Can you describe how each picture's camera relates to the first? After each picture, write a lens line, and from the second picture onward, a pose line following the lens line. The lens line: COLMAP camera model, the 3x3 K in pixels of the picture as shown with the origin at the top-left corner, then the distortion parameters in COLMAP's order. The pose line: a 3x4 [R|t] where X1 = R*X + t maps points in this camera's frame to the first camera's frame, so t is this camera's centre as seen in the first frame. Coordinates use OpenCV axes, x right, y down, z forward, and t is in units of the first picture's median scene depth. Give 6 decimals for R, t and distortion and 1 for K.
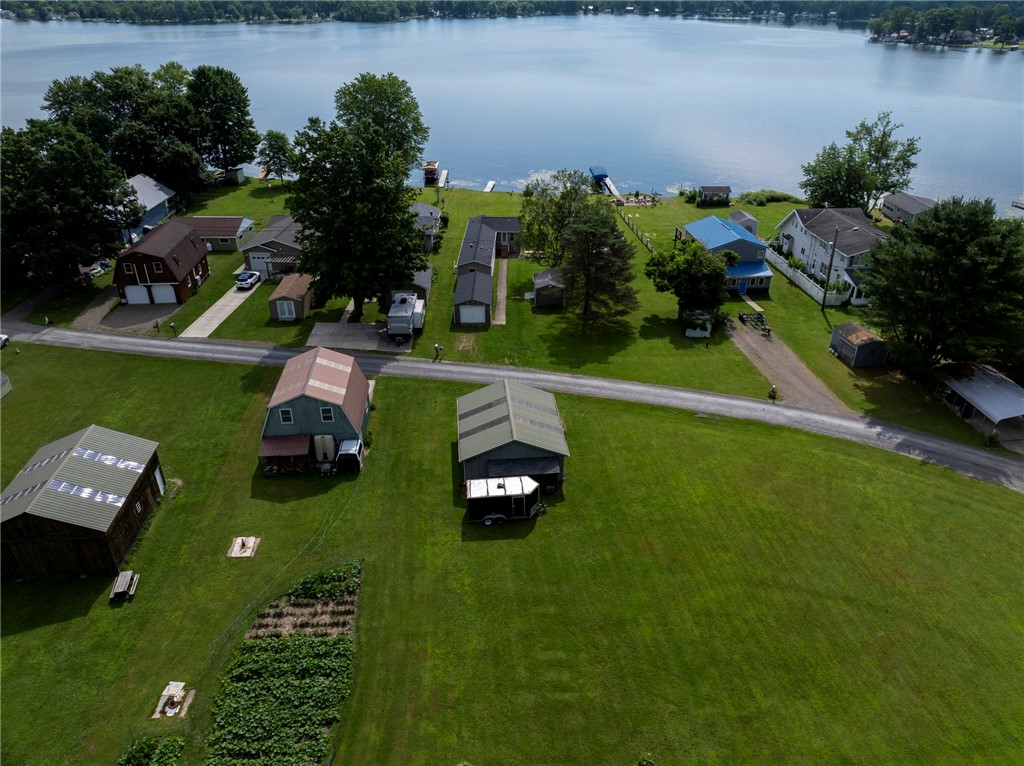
lens RADIAL K [[720.6, 0, 517.9], [0, 720.6, 380.5], [0, 0, 1]] dist [-0.044059, 0.013138]
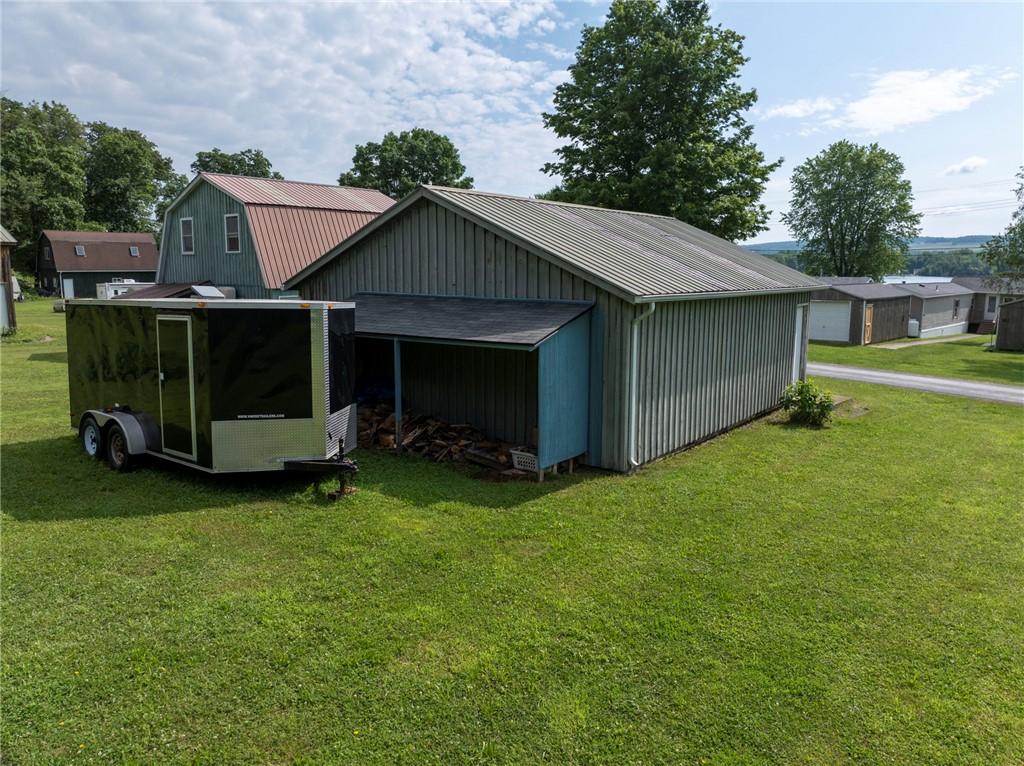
lens RADIAL K [[720.6, 0, 517.9], [0, 720.6, 380.5], [0, 0, 1]] dist [-0.044059, 0.013138]
pose [[0.730888, 0.109142, -0.673714, 0.113007], [-0.334813, 0.917525, -0.214588, 0.113575], [0.594729, 0.382408, 0.707150, 0.571704]]
